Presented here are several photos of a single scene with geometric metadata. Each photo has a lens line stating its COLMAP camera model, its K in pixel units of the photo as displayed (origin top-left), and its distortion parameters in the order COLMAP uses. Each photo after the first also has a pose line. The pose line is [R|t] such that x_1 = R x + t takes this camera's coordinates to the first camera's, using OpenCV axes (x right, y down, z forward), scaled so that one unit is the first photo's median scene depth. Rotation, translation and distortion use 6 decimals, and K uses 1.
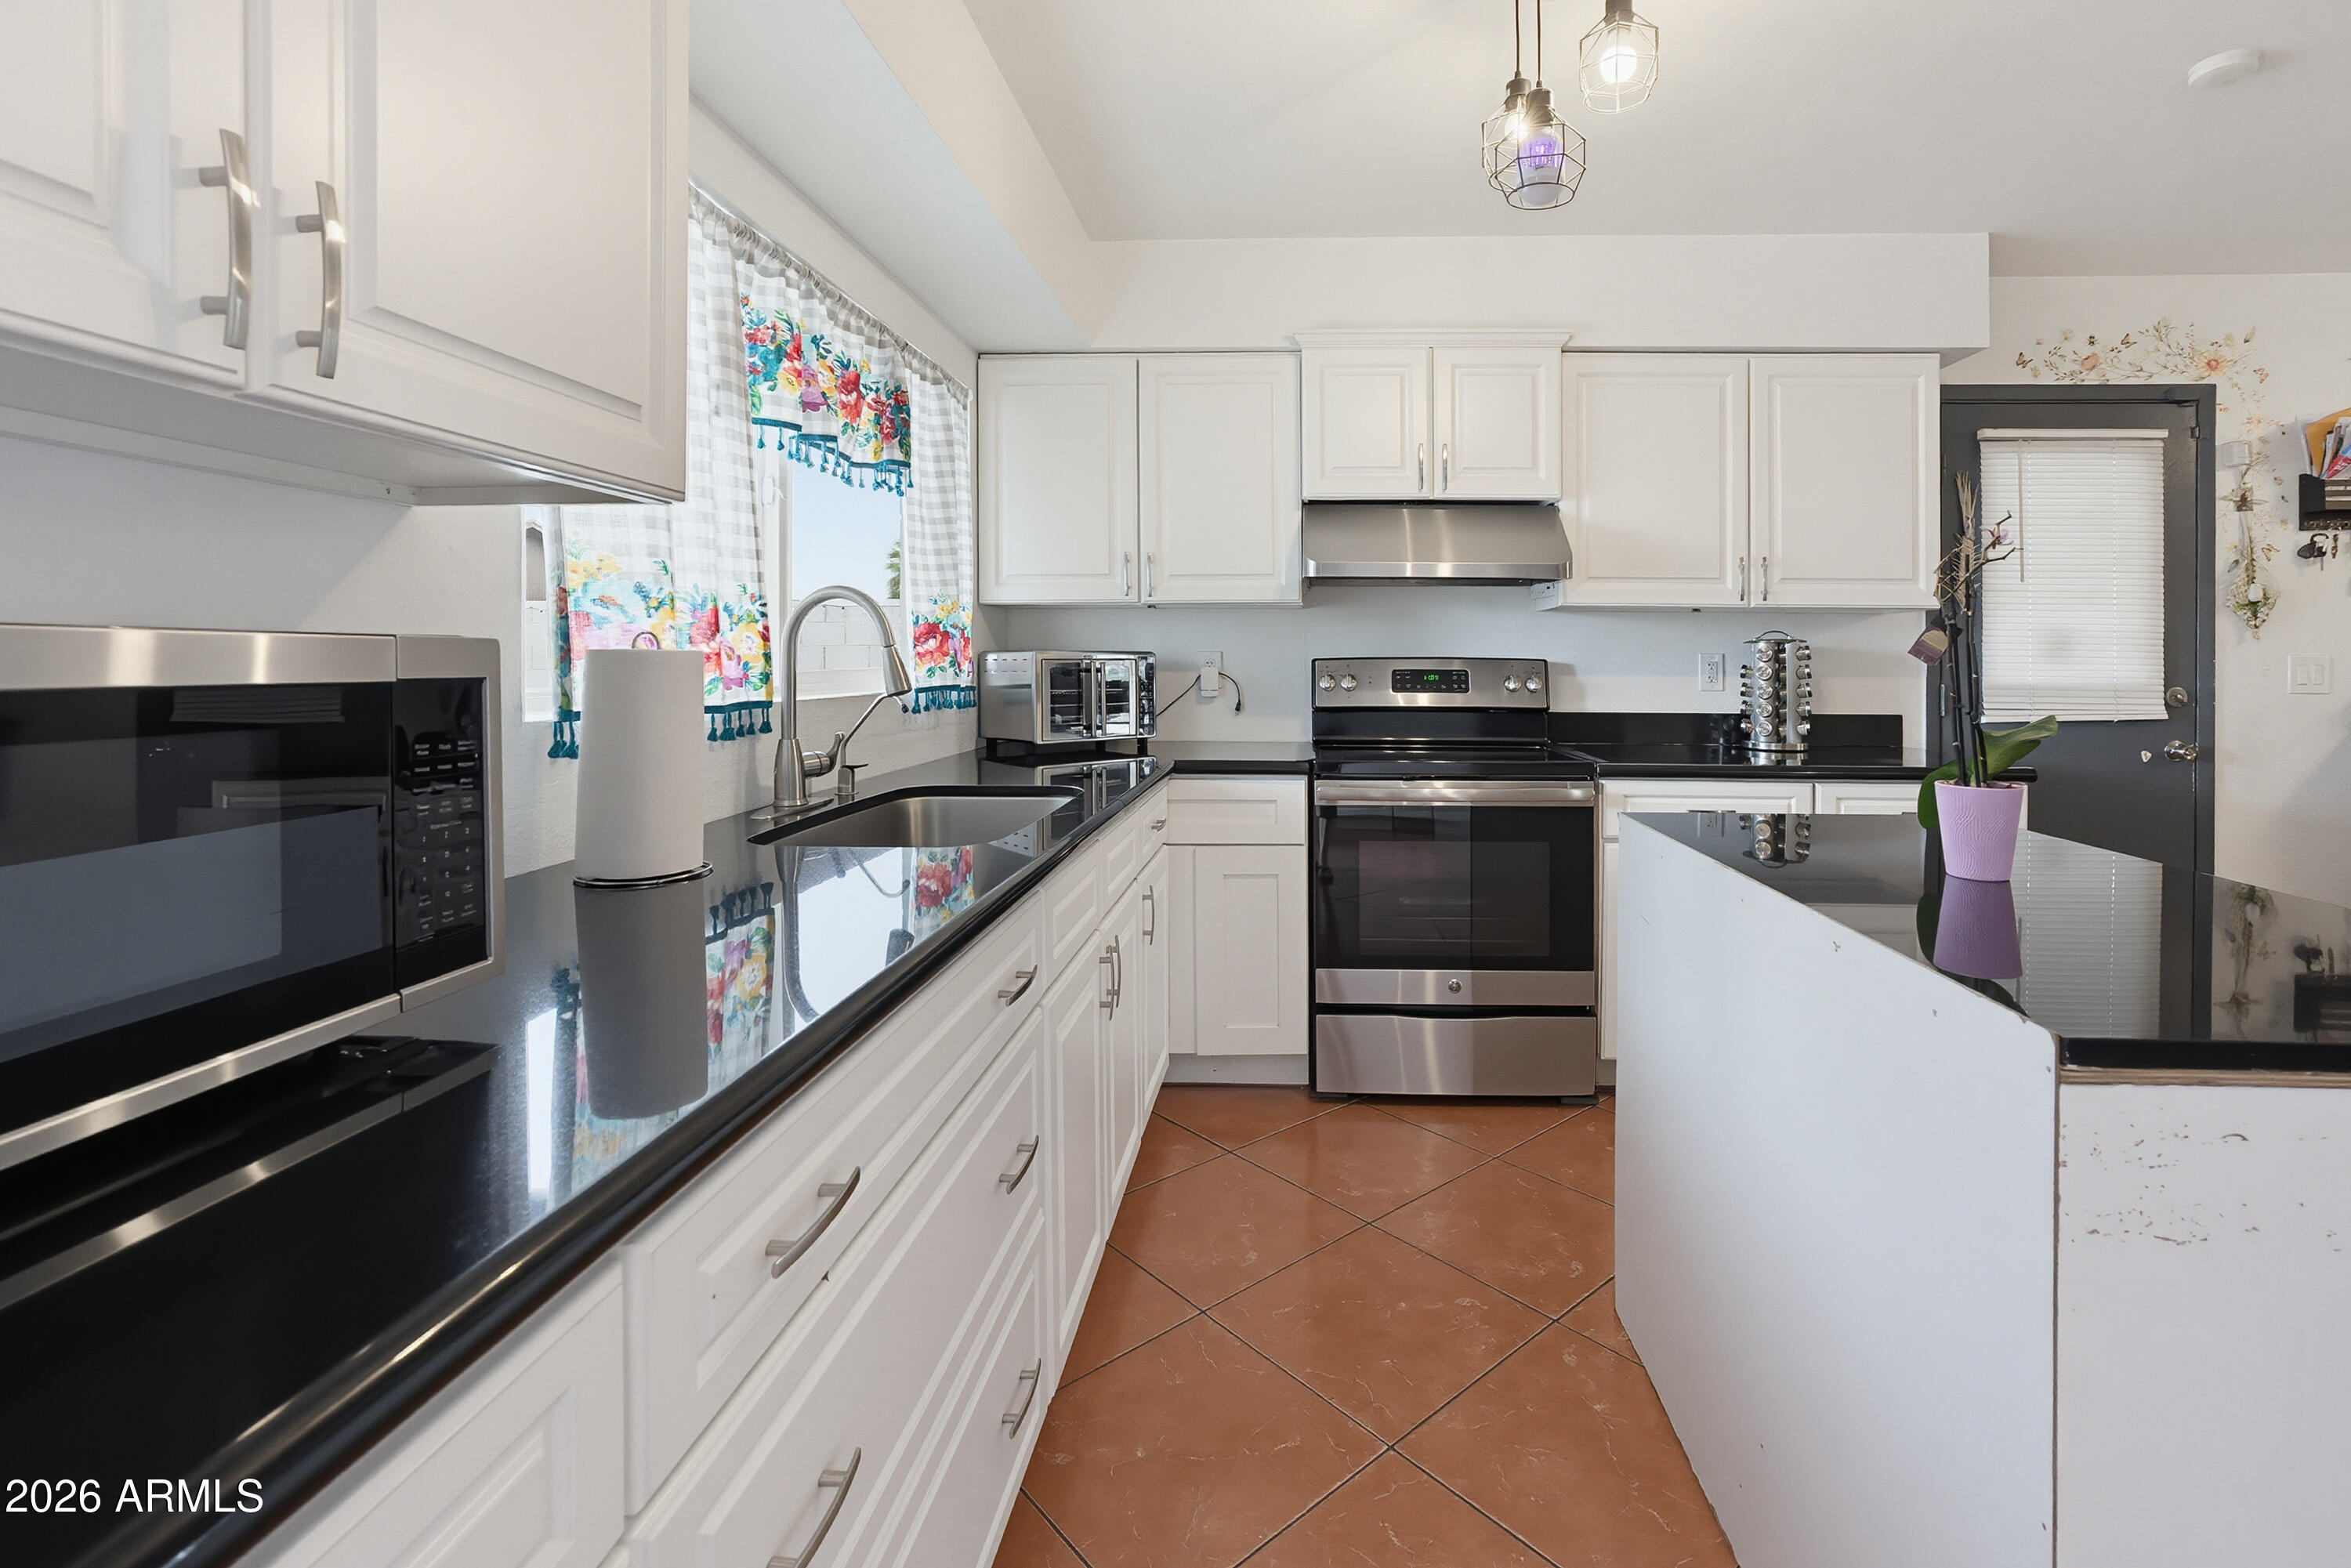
lens RADIAL K [[1068.0, 0, 1285.6], [0, 1068.0, 645.1], [0, 0, 1]] dist [-0.032725, 0.023739]
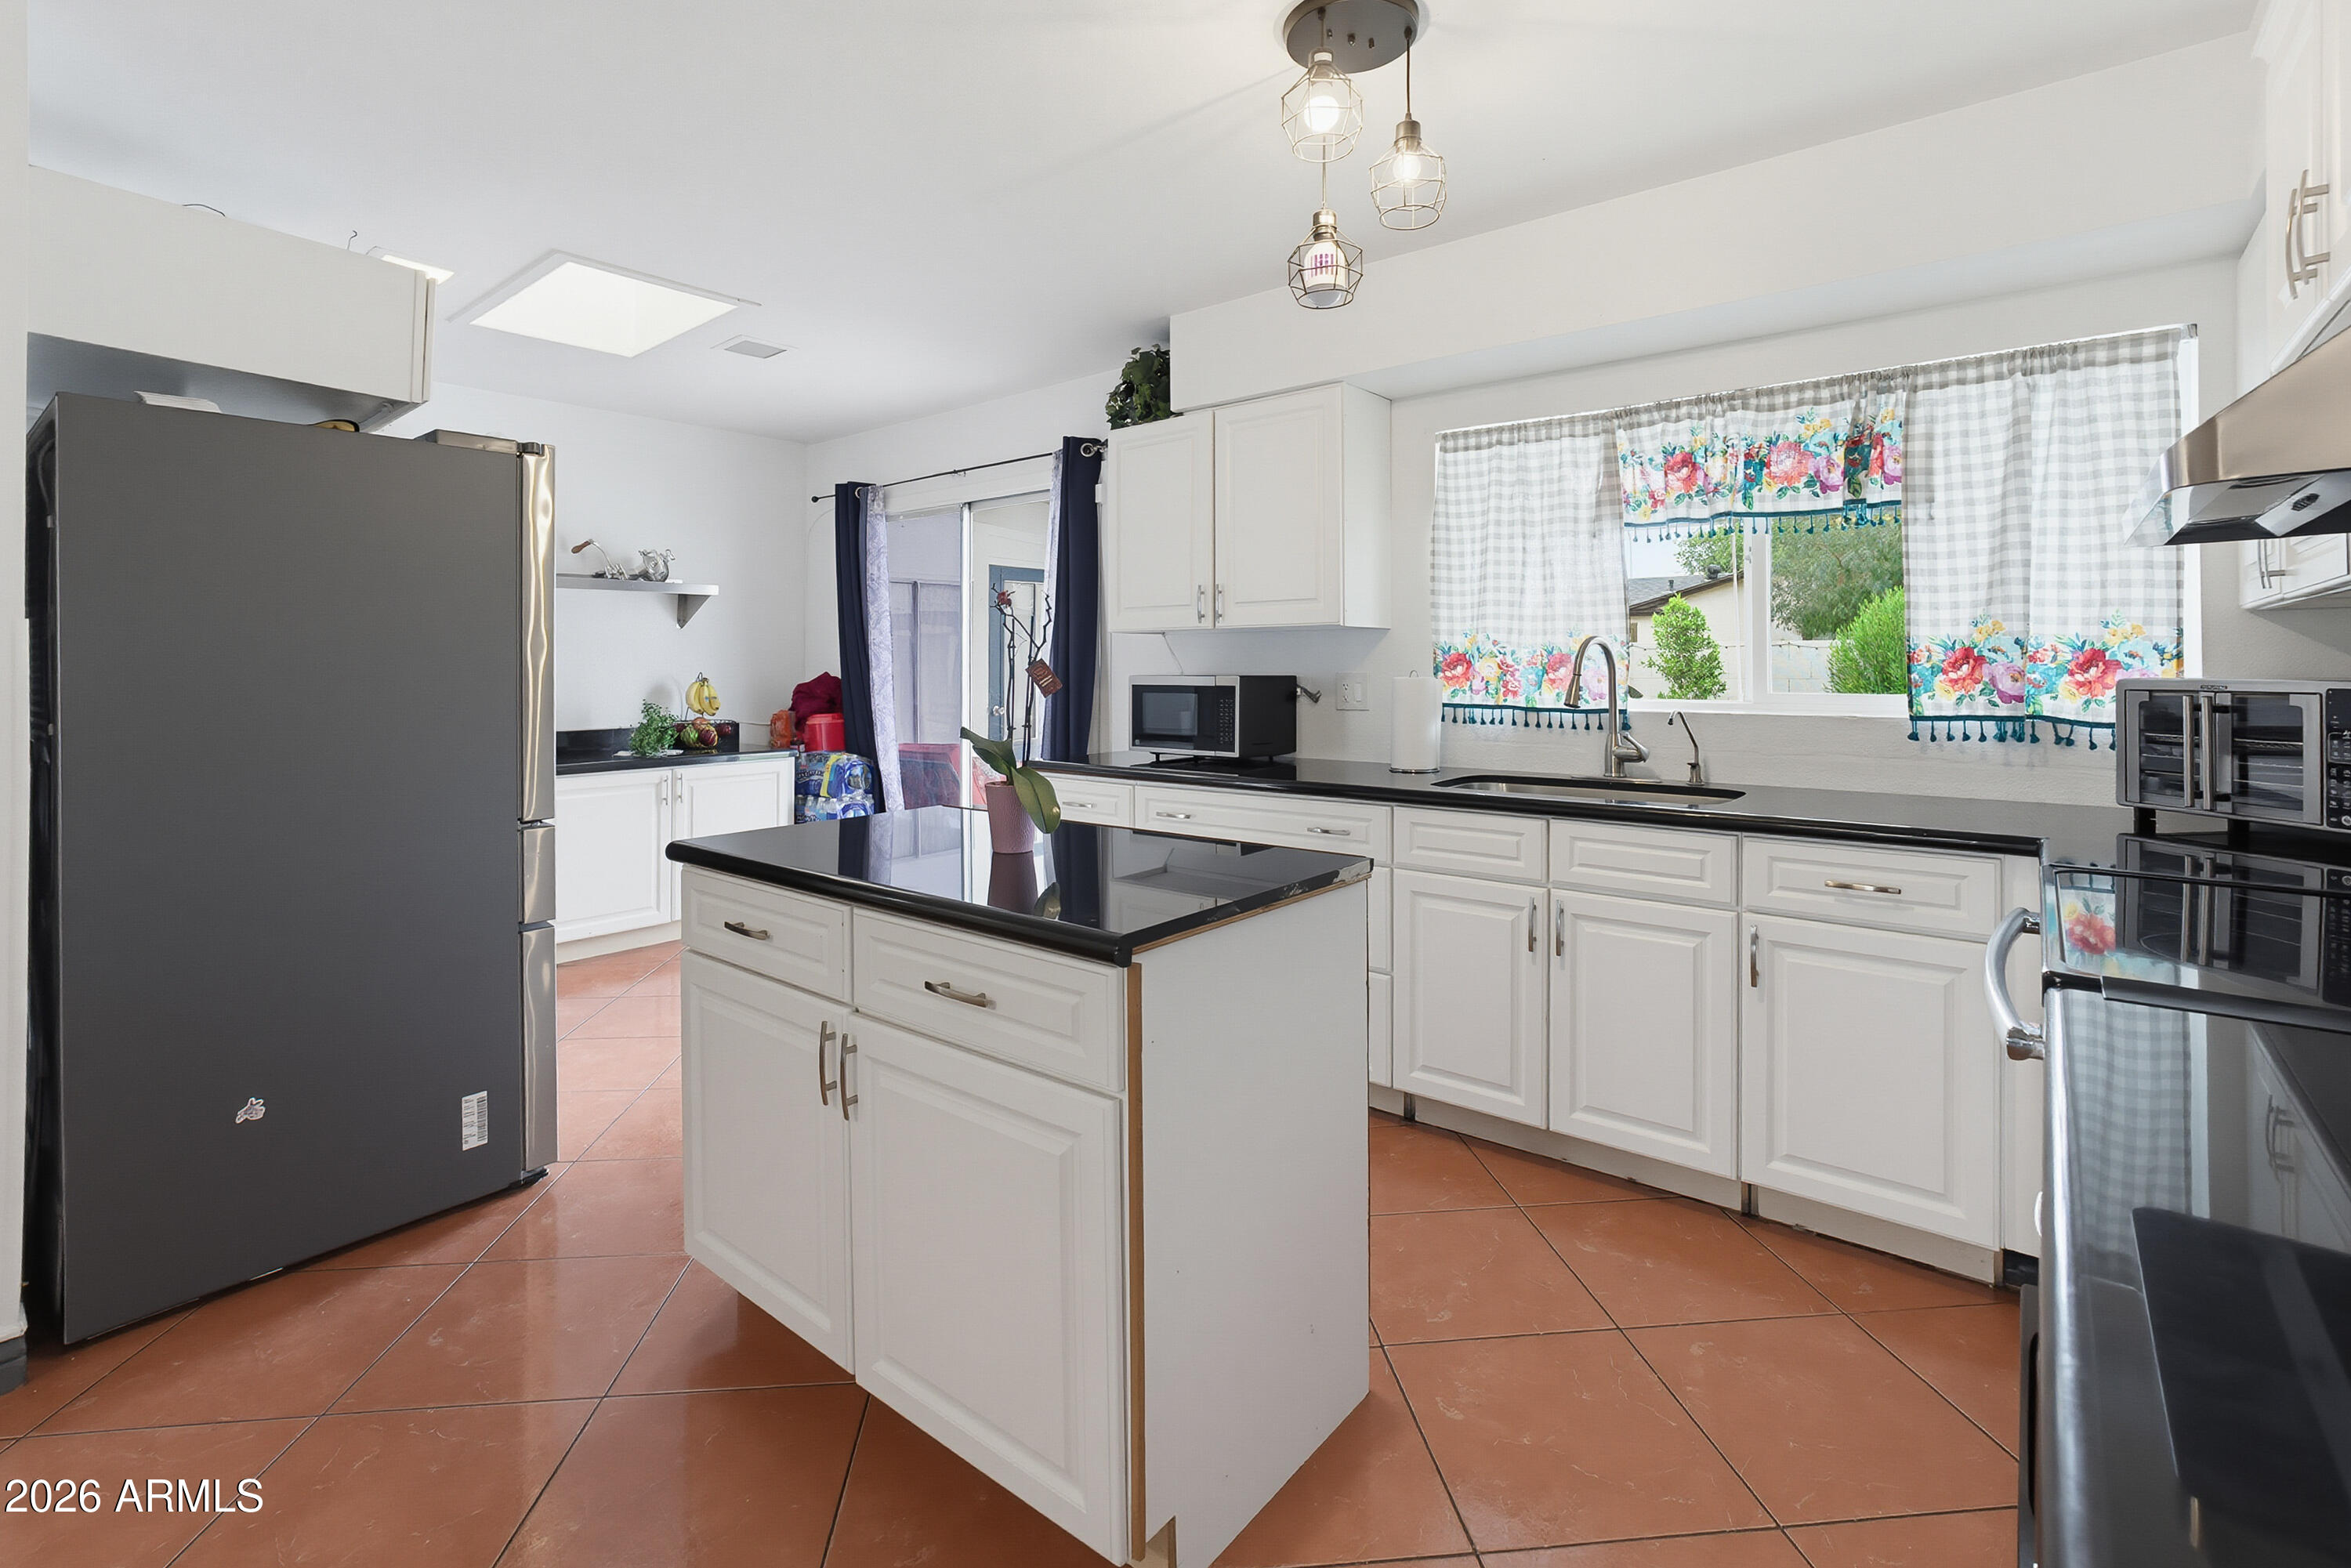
lens RADIAL K [[1059.2, 0, 1190.9], [0, 1059.2, 655.5], [0, 0, 1]] dist [-0.037147, 0.024160]
pose [[-0.599810, -0.011128, -0.800065, 0.657197], [0.004079, 0.999848, -0.016965, -0.000459], [0.800132, -0.013439, -0.599673, 0.818367]]
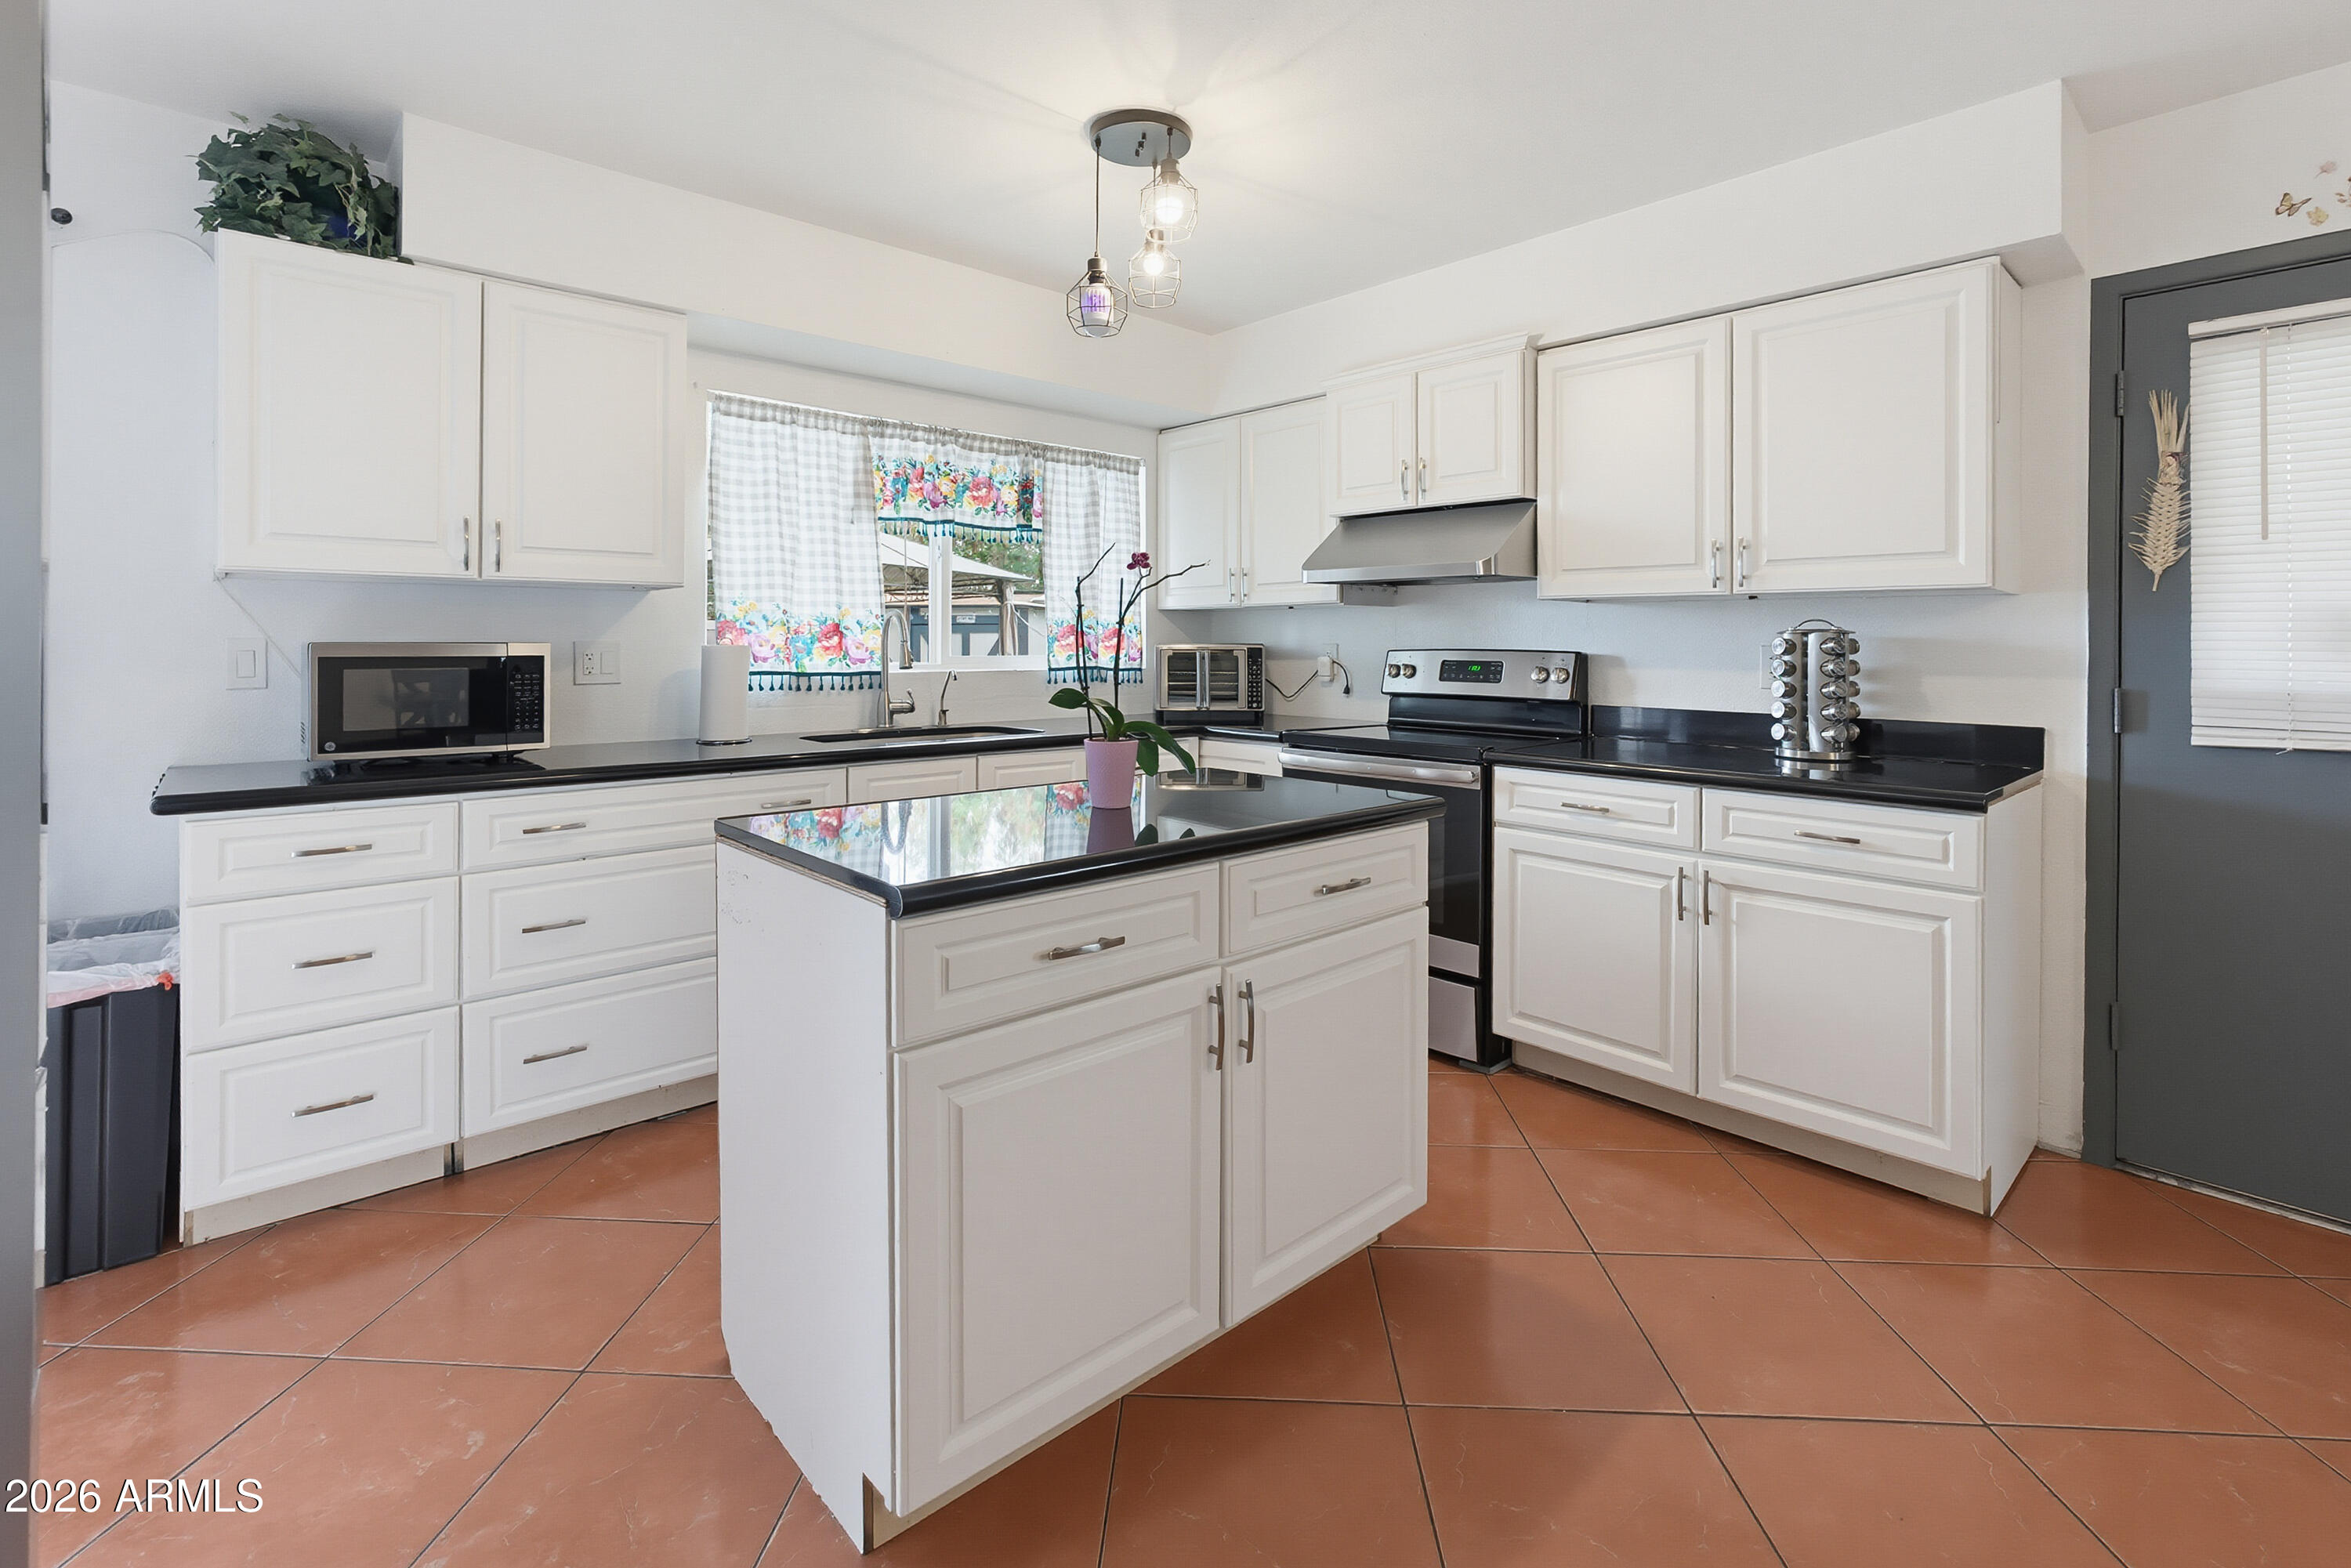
lens RADIAL K [[1068.7, 0, 1168.6], [0, 1068.7, 640.8], [0, 0, 1]] dist [-0.023111, 0.013049]
pose [[0.689880, -0.002419, -0.723920, 0.709262], [0.003586, 0.999994, 0.000075, 0.001596], [0.723915, -0.002648, 0.689884, 0.035449]]
